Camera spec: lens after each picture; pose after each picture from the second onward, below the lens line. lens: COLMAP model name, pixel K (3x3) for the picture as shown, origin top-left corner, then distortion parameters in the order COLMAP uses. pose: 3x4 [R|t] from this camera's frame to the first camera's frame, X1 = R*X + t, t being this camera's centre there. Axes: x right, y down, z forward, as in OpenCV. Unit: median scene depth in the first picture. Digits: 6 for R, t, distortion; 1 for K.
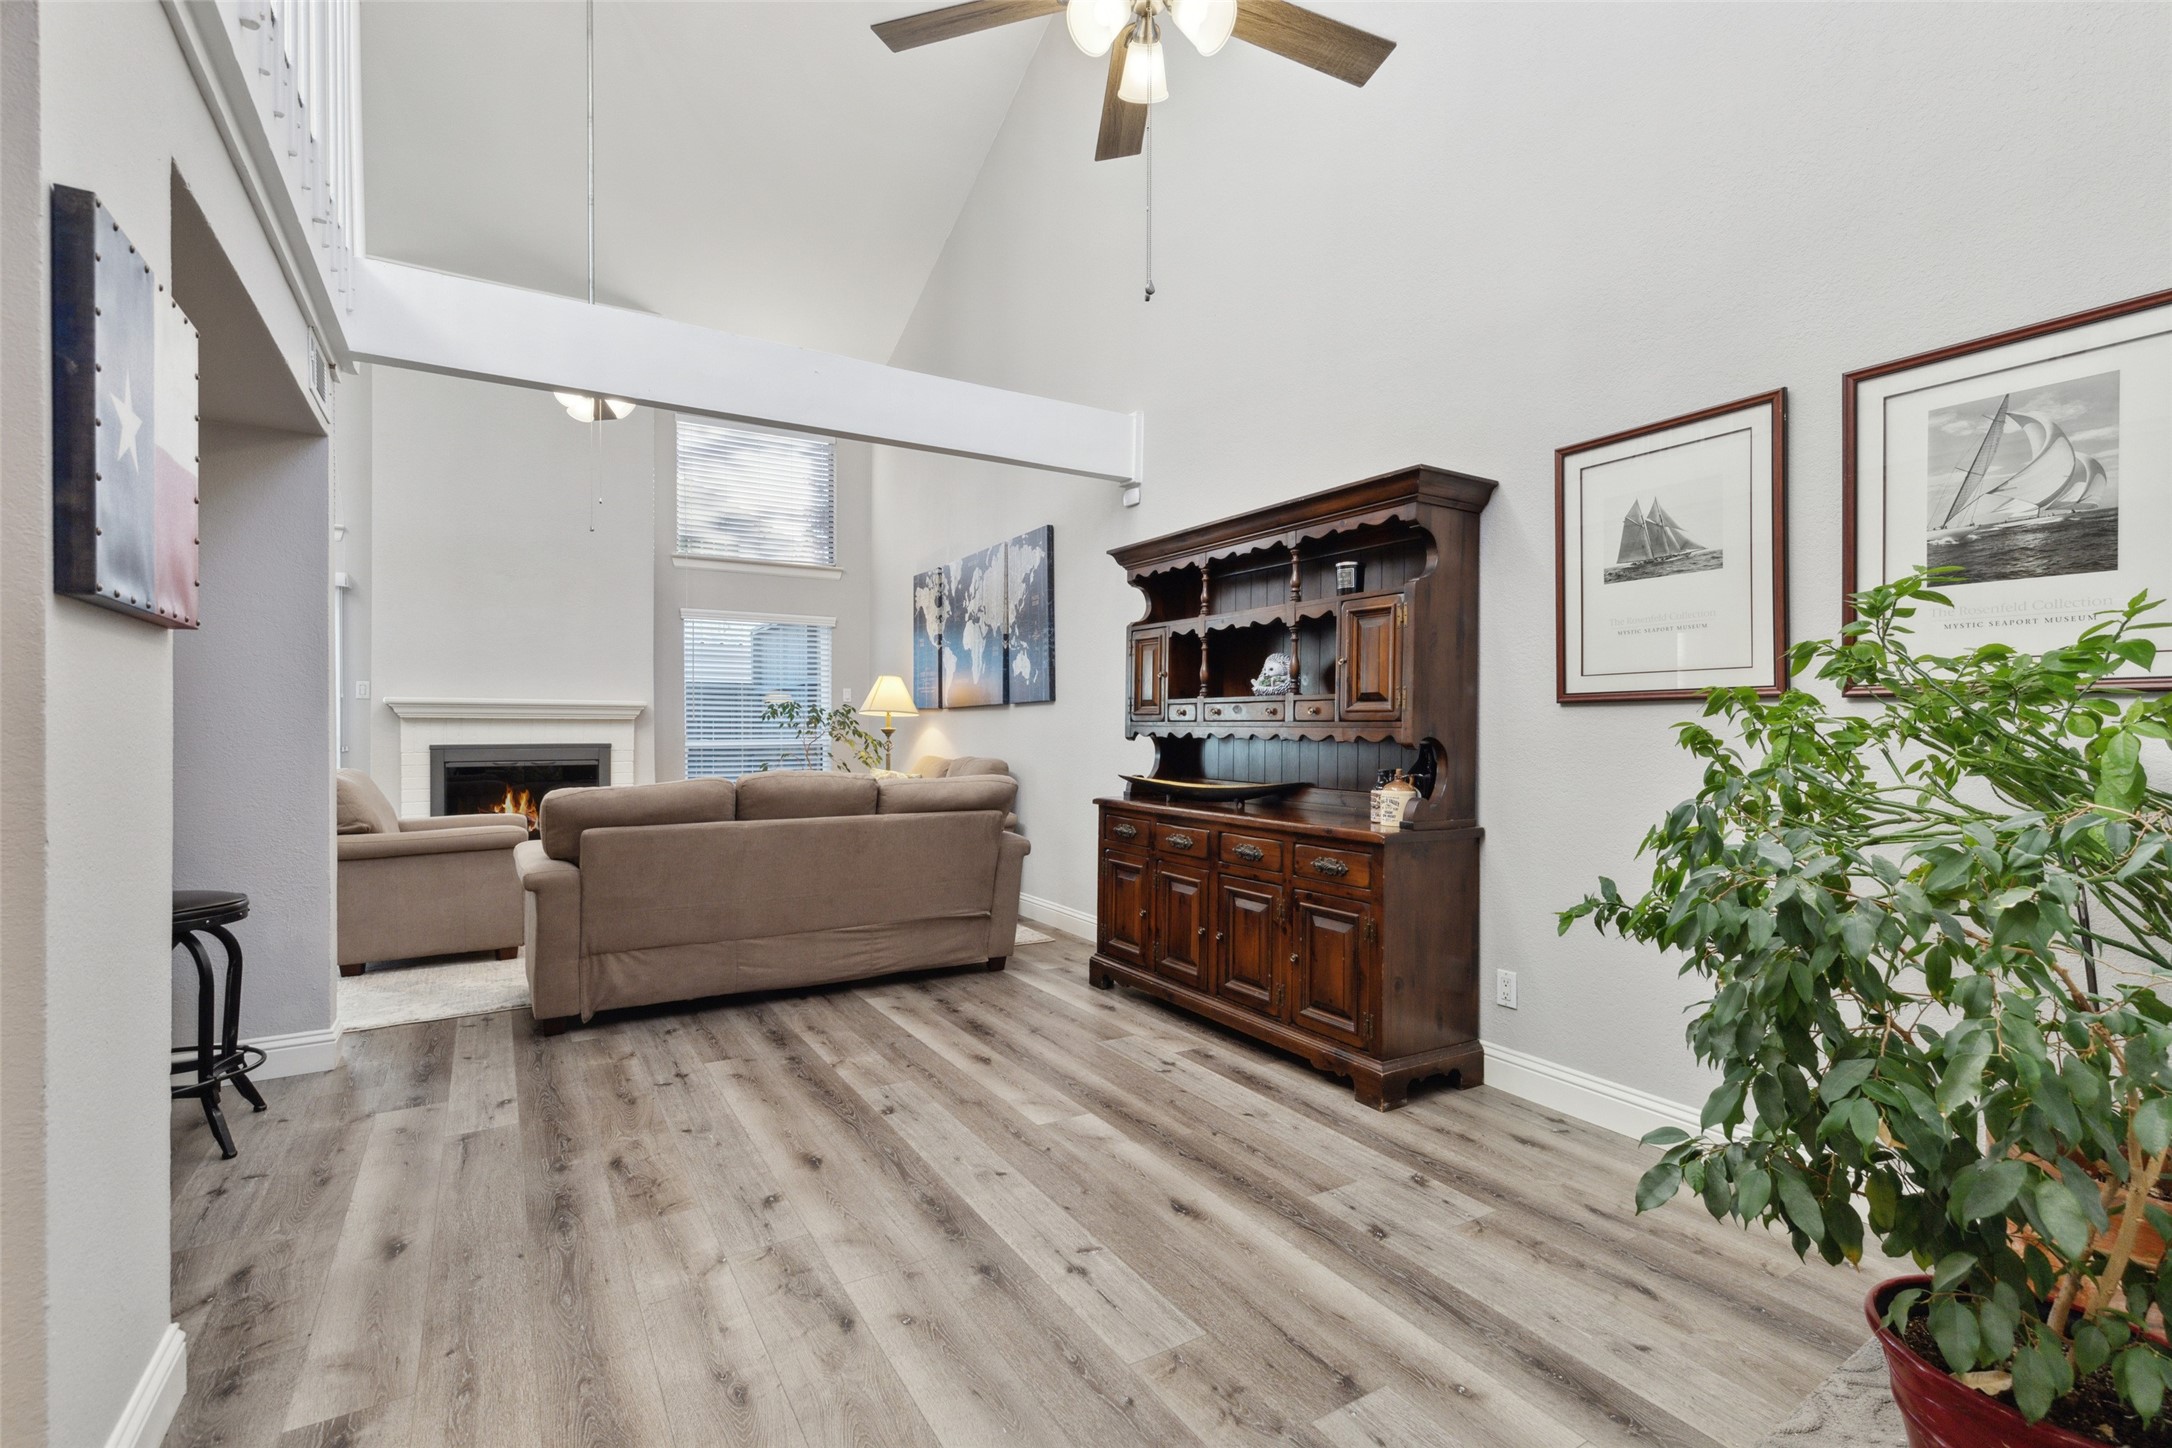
lens RADIAL K [[980.0, 0, 1086.0], [0, 980.0, 724.0], [0, 0, 1]] dist [0.000397, -0.000296]
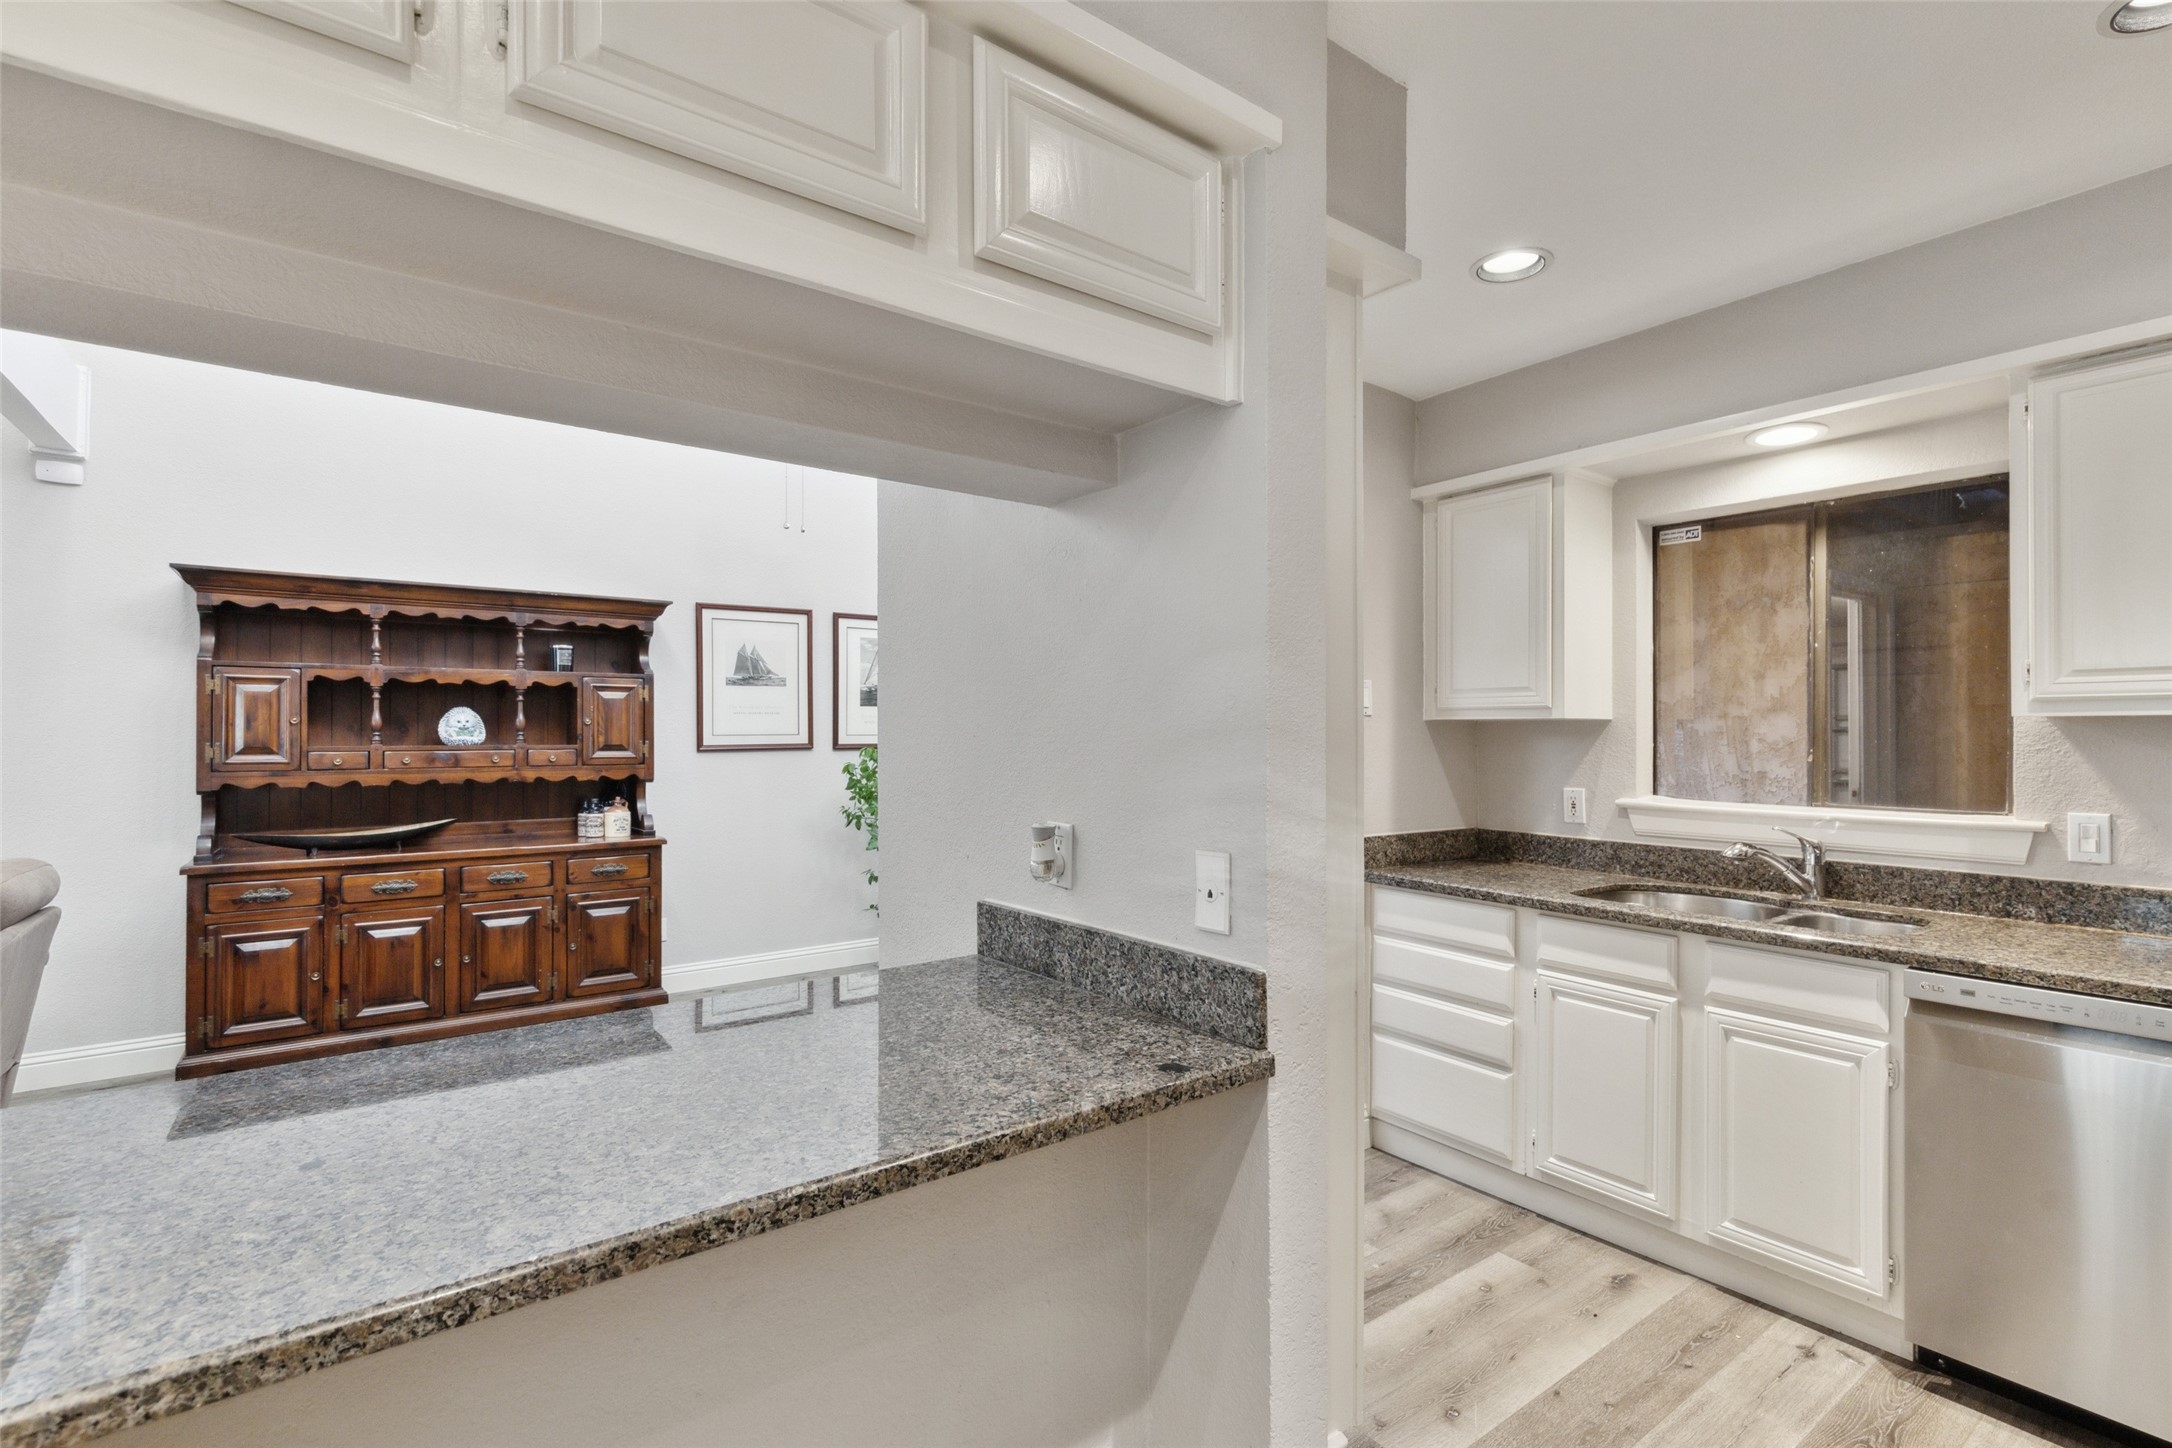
lens RADIAL K [[976.6, 0, 1086.0], [0, 976.6, 724.0], [0, 0, 1]] dist [0.001022, 0.000387]
pose [[-0.095630, 0.007137, 0.995391, -1.122622], [0.001511, 0.999974, -0.007025, -0.047925], [-0.995416, 0.000832, -0.095638, 0.424816]]
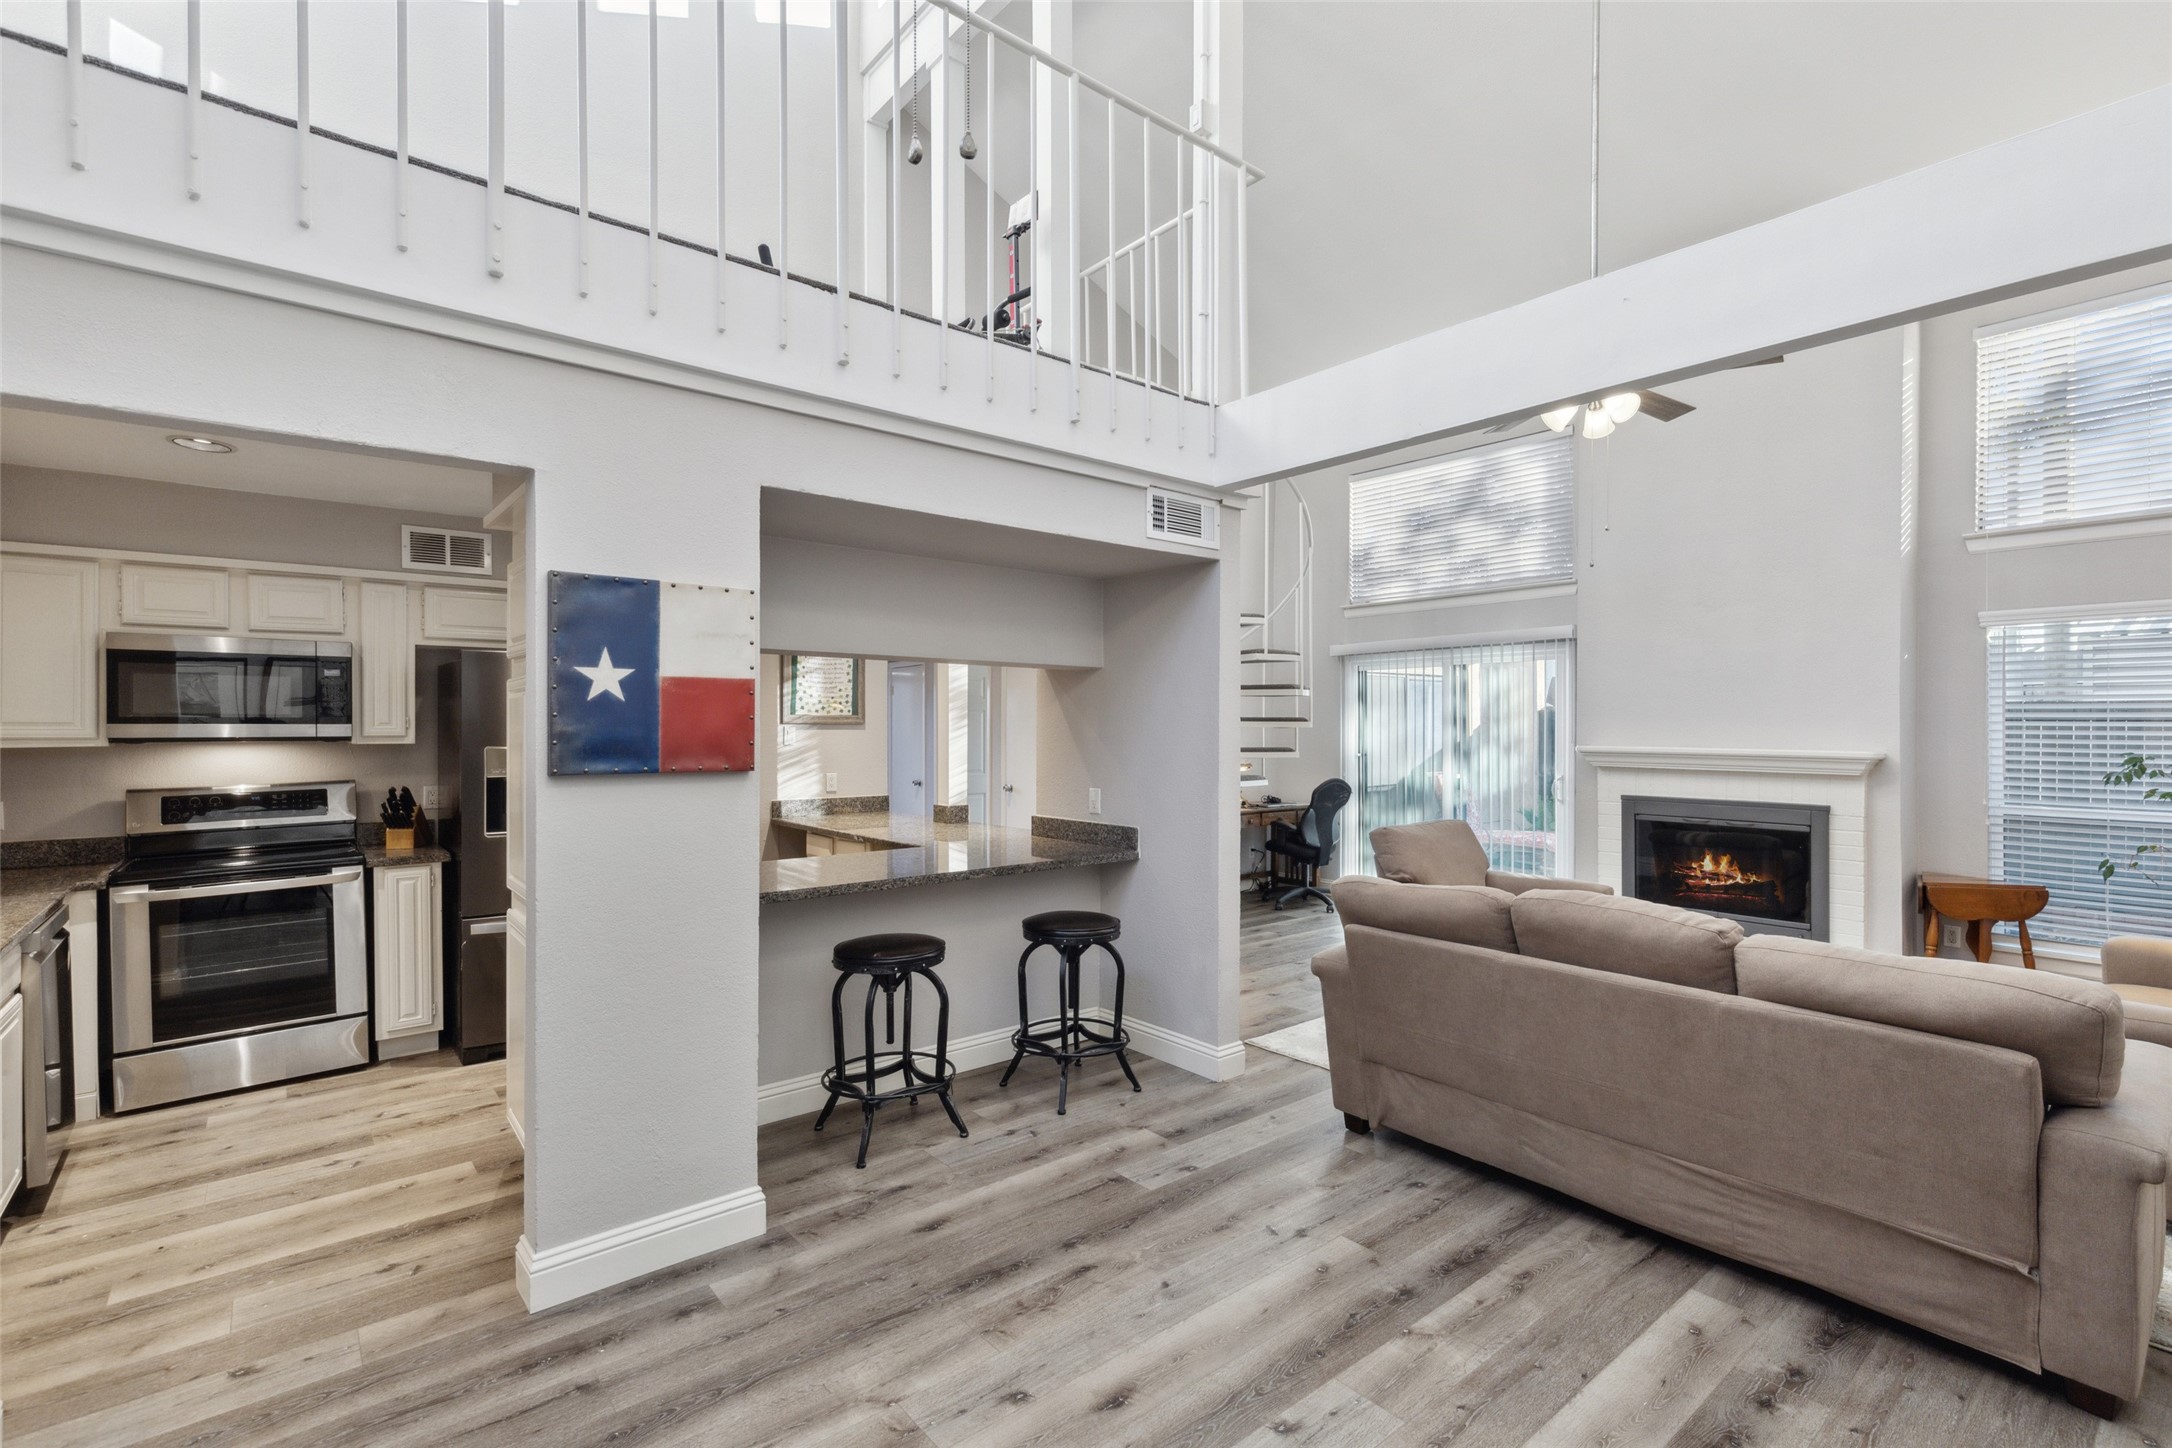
lens RADIAL K [[976.6, 0, 1086.0], [0, 976.6, 724.0], [0, 0, 1]] dist [0.001022, 0.000387]
pose [[0.141192, -0.001599, -0.989981, 0.391562], [-0.000880, 0.999998, -0.001740, -0.084845], [0.989982, 0.001117, 0.141190, 0.649507]]
